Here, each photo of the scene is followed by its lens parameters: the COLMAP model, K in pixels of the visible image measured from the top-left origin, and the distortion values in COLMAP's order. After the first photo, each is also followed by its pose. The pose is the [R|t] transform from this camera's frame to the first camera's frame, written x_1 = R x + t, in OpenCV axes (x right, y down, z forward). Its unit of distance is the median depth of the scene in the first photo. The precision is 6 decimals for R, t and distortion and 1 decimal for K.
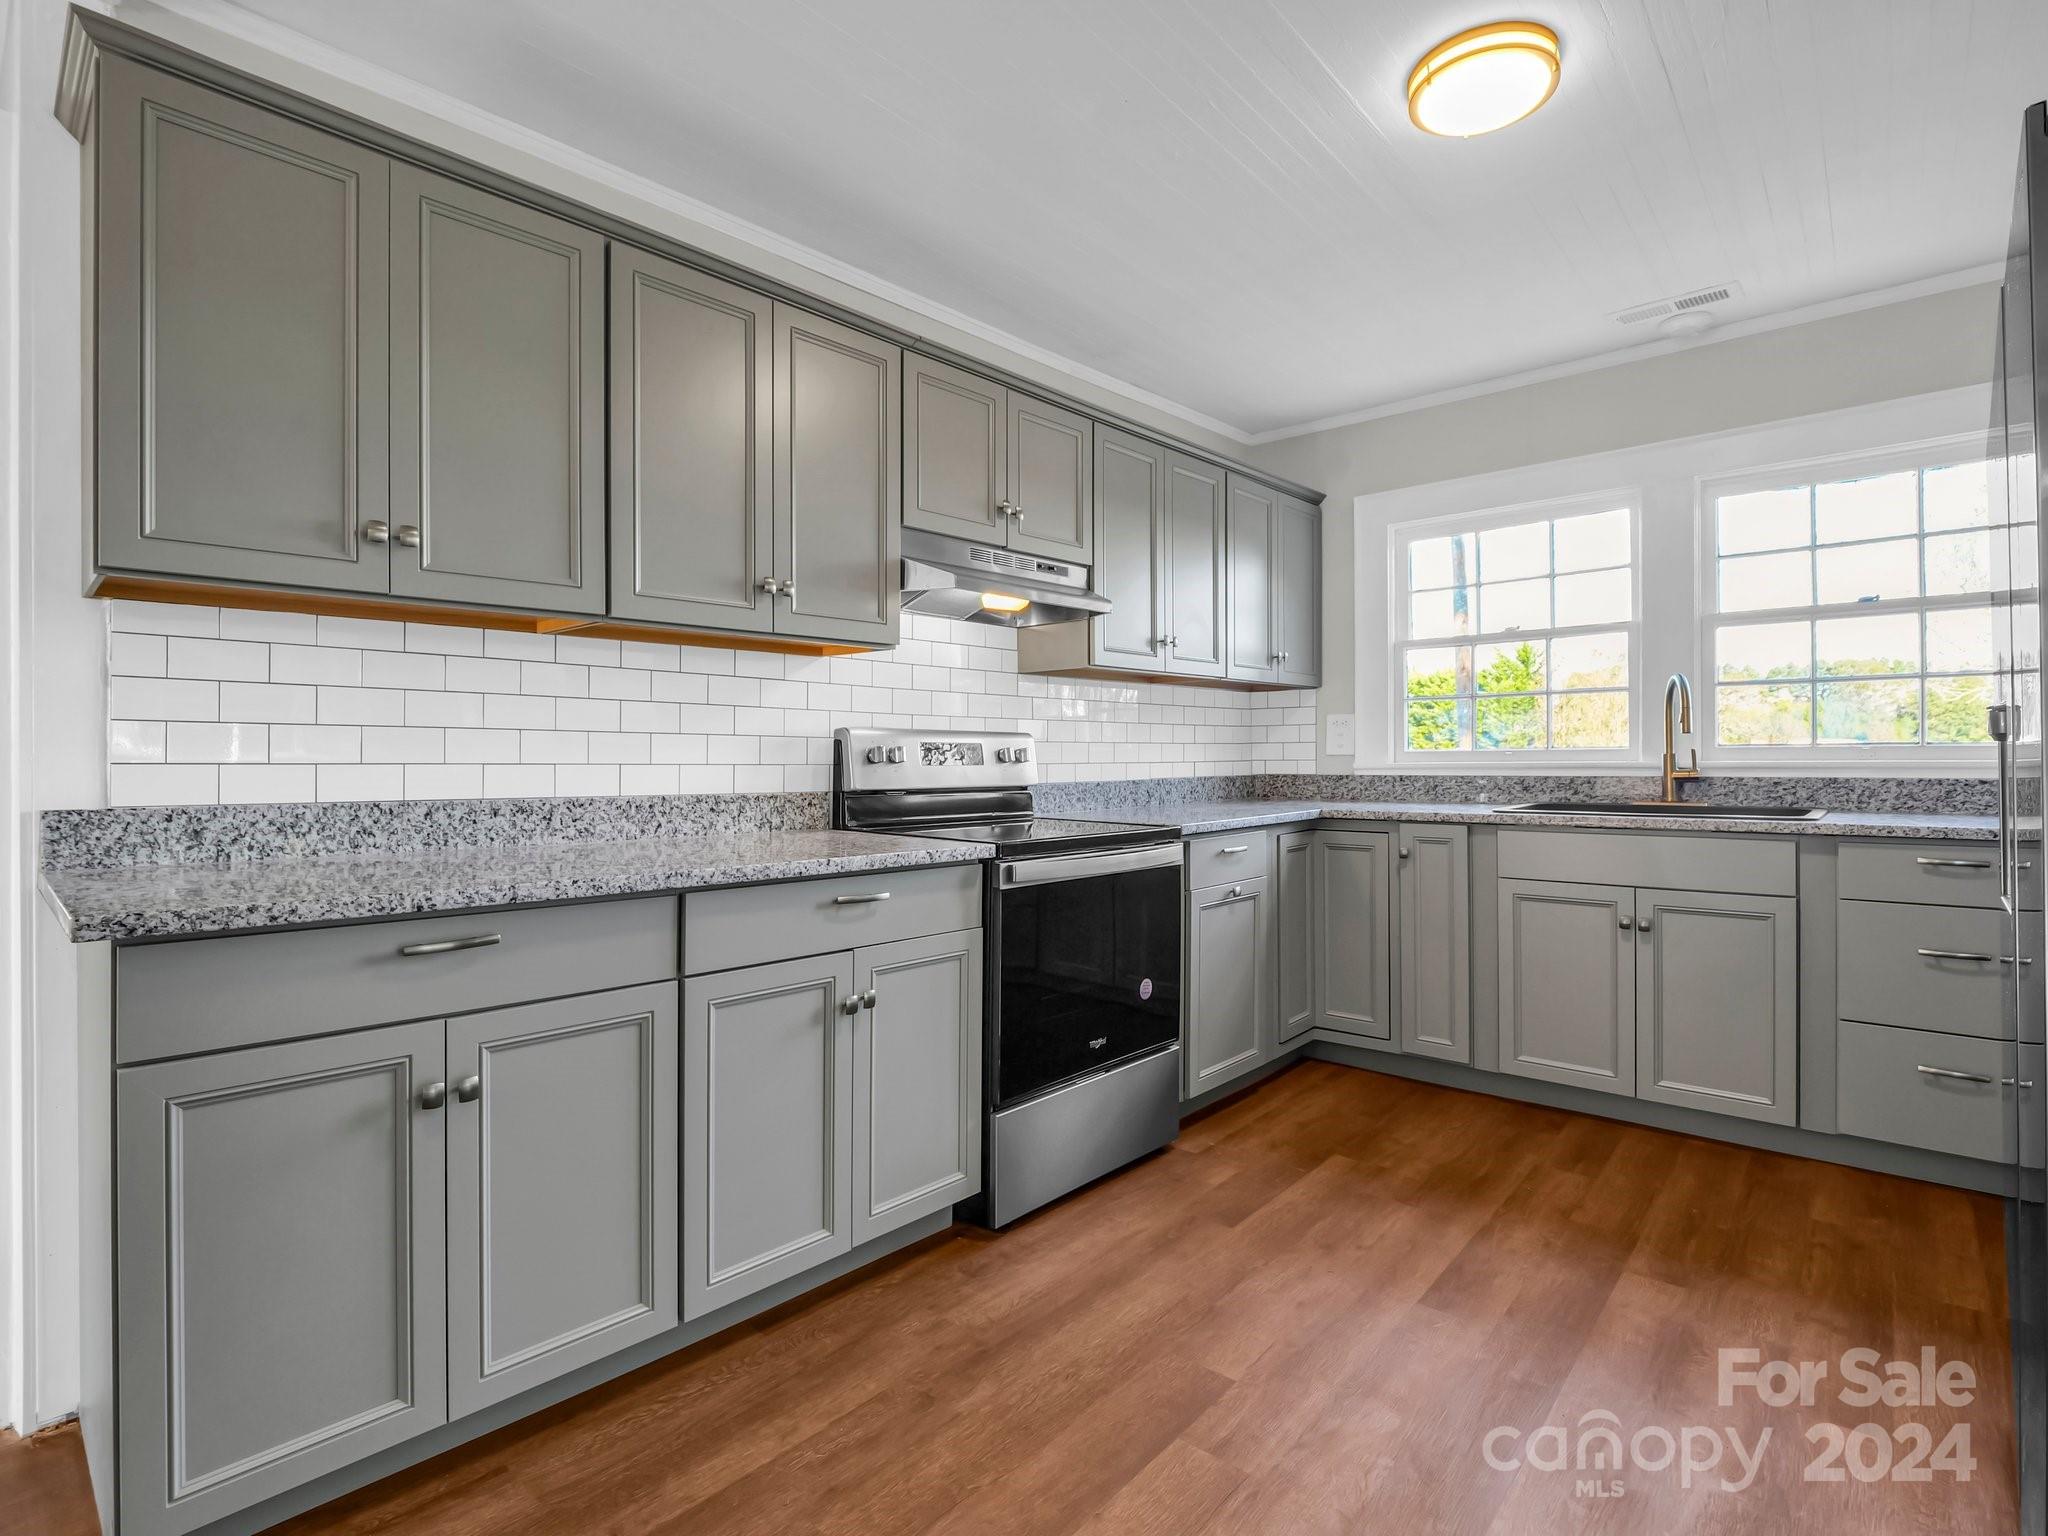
lens RADIAL K [[1007.5, 0, 985.6], [0, 1007.5, 764.3], [0, 0, 1]] dist [-0.007637, -0.000479]
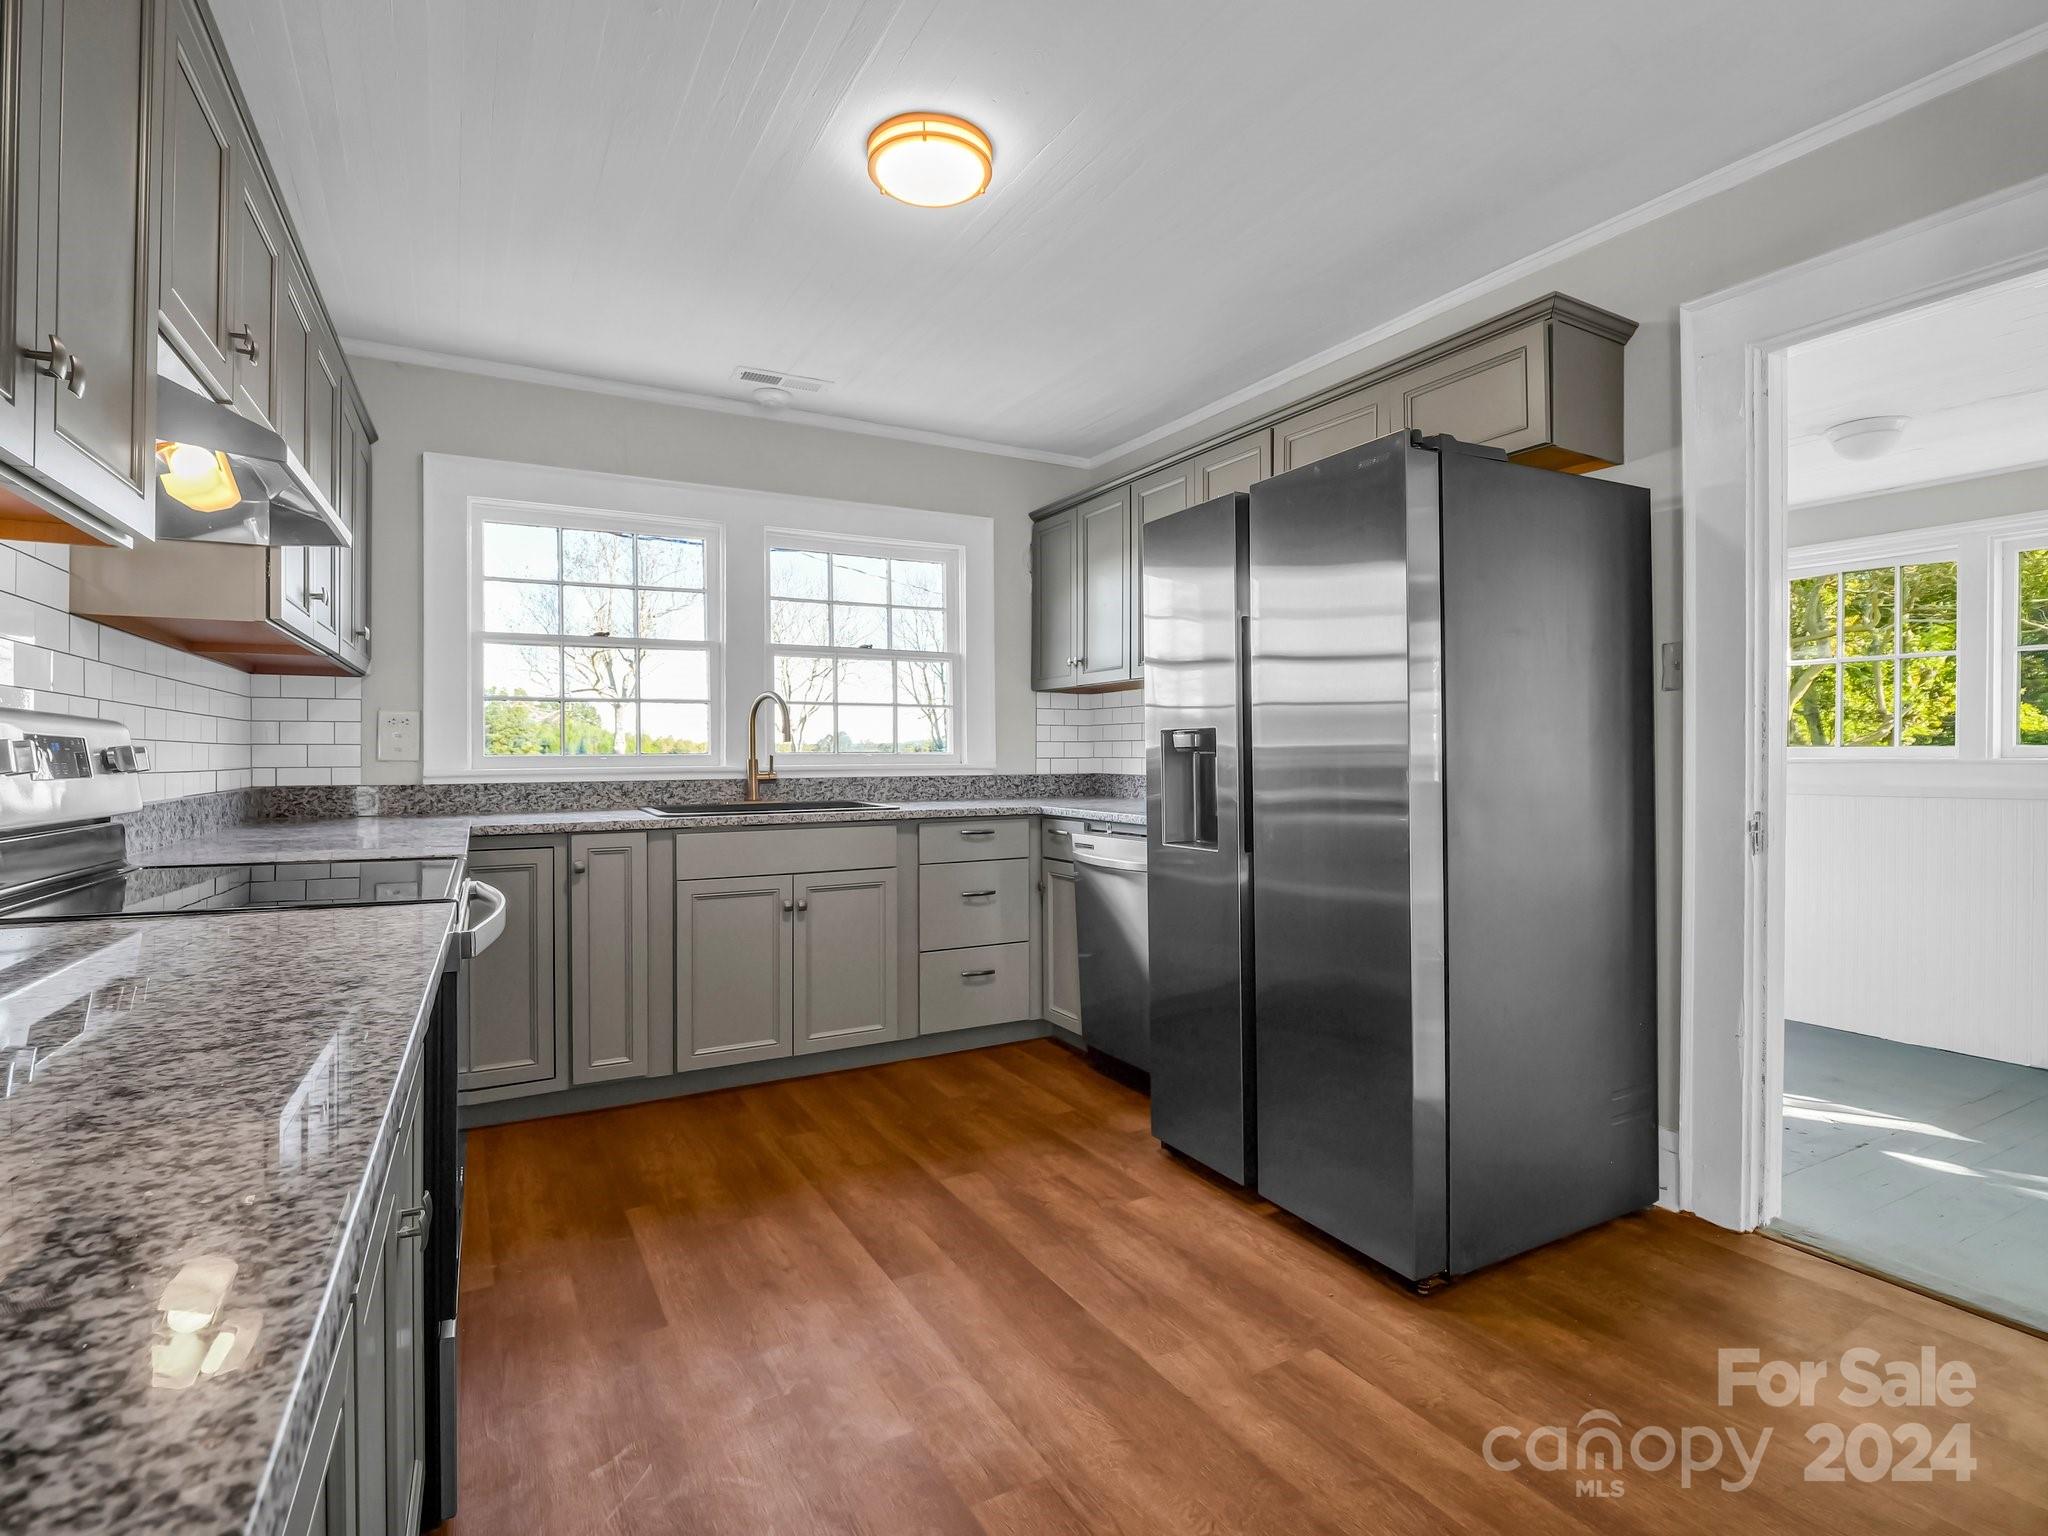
lens RADIAL K [[1007.5, 0, 1020.5], [0, 1007.5, 758.6], [0, 0, 1]] dist [-0.007637, -0.000479]
pose [[0.329249, 0.004997, 0.944230, -0.341692], [0.010099, 0.999910, -0.008814, 0.002046], [-0.944189, 0.012438, 0.329169, 0.343263]]
